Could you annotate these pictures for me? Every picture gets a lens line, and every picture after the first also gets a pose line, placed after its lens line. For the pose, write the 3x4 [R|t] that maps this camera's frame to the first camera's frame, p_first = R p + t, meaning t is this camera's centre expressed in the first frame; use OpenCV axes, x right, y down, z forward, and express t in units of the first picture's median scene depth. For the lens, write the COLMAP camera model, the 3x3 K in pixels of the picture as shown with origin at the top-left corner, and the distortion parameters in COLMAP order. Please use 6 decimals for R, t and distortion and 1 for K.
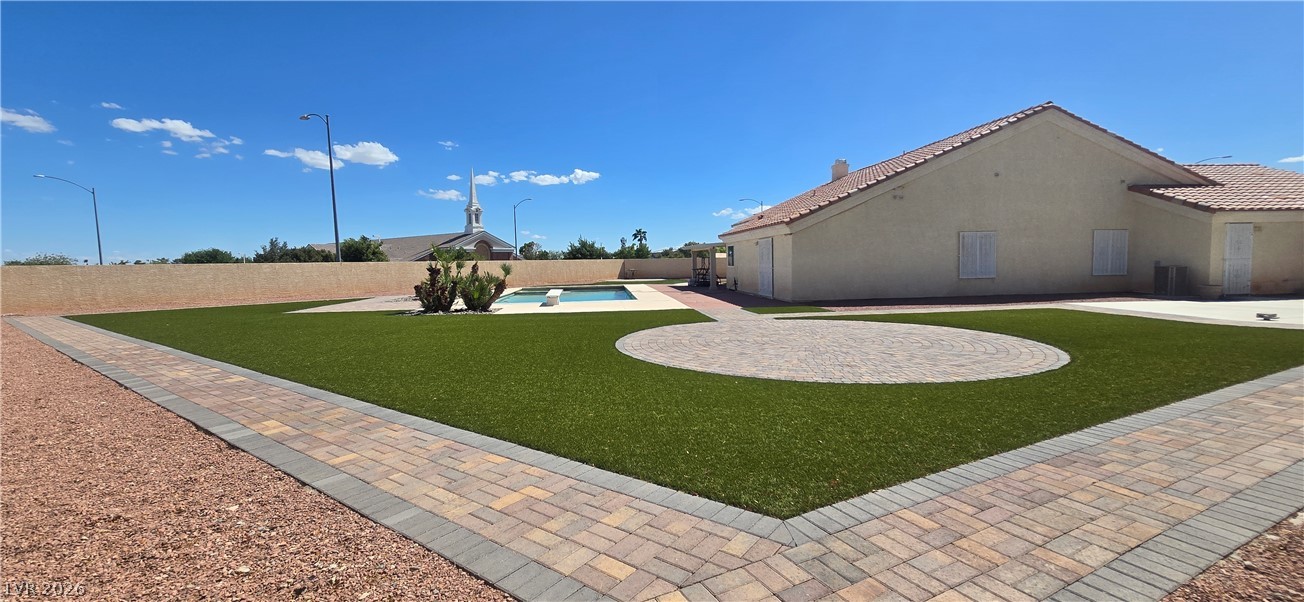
lens RADIAL K [[533.5, 0, 648.4], [0, 533.5, 295.9], [0, 0, 1]] dist [-0.000713, -0.000459]
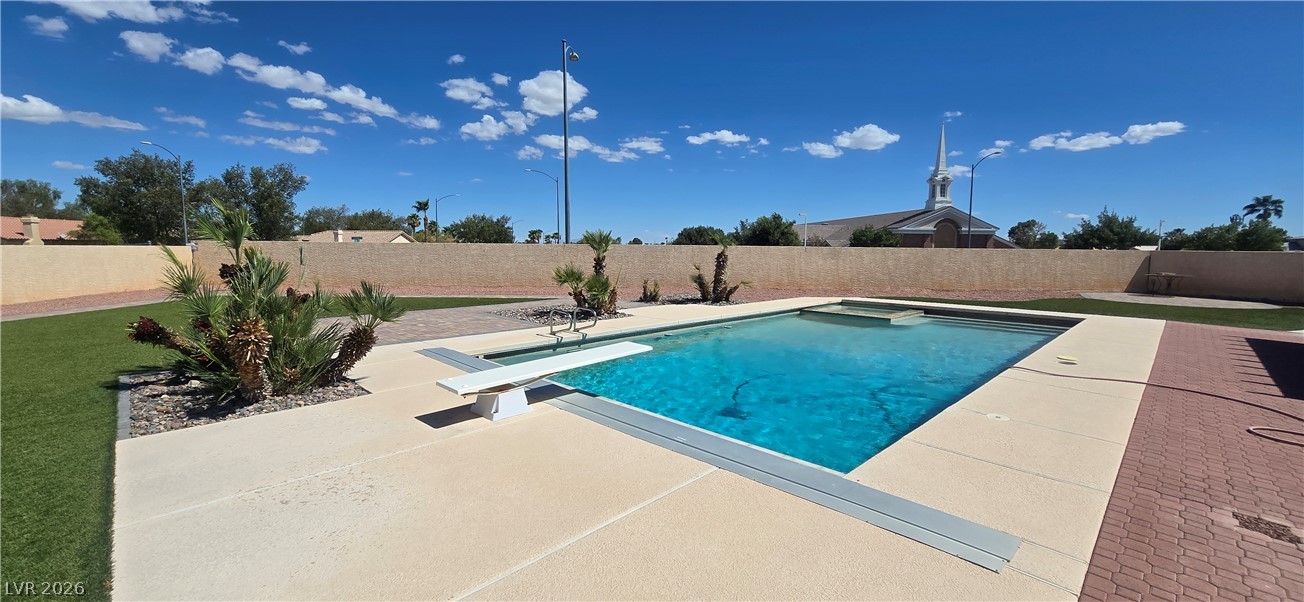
lens RADIAL K [[510.2, 0, 620.3], [0, 510.2, 298.1], [0, 0, 1]] dist [-0.017004, -0.000106]
pose [[0.599261, 0.109368, -0.793048, 0.005950], [-0.074275, 0.993947, 0.080948, -0.076137], [0.797101, 0.010395, 0.603757, 1.002542]]
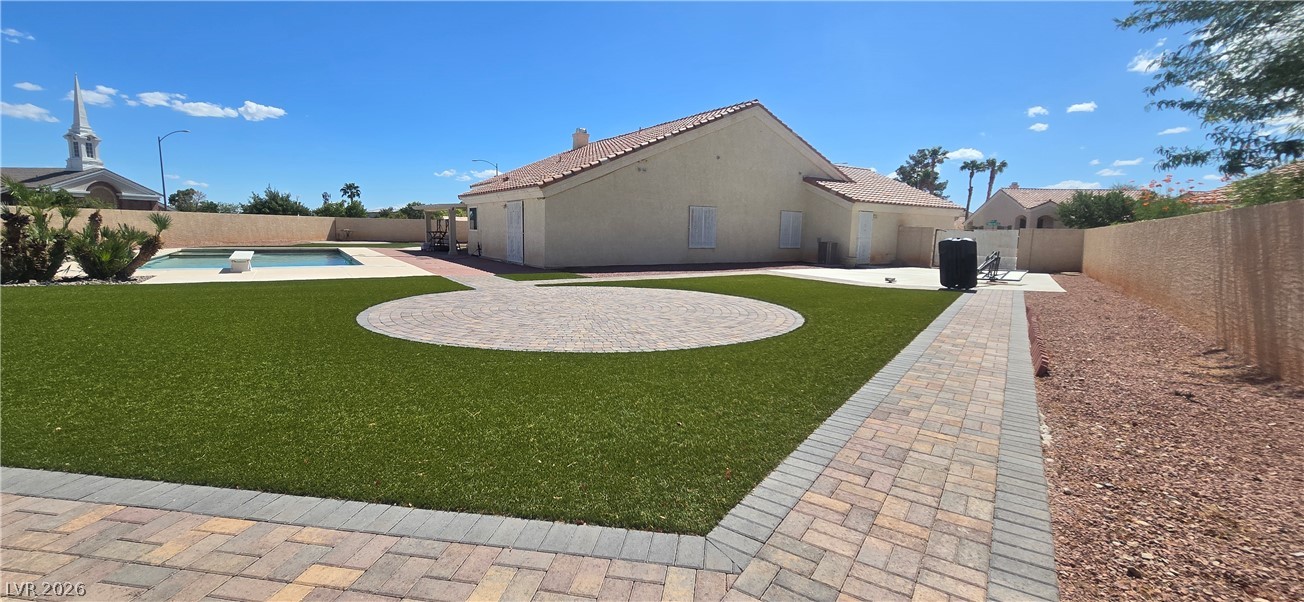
lens RADIAL K [[533.5, 0, 648.4], [0, 533.5, 295.9], [0, 0, 1]] dist [-0.000713, -0.000459]
pose [[0.880472, -0.020811, 0.473641, -0.028142], [-0.008612, 0.998169, 0.059867, 0.001422], [-0.474020, -0.056791, 0.878681, 0.050351]]
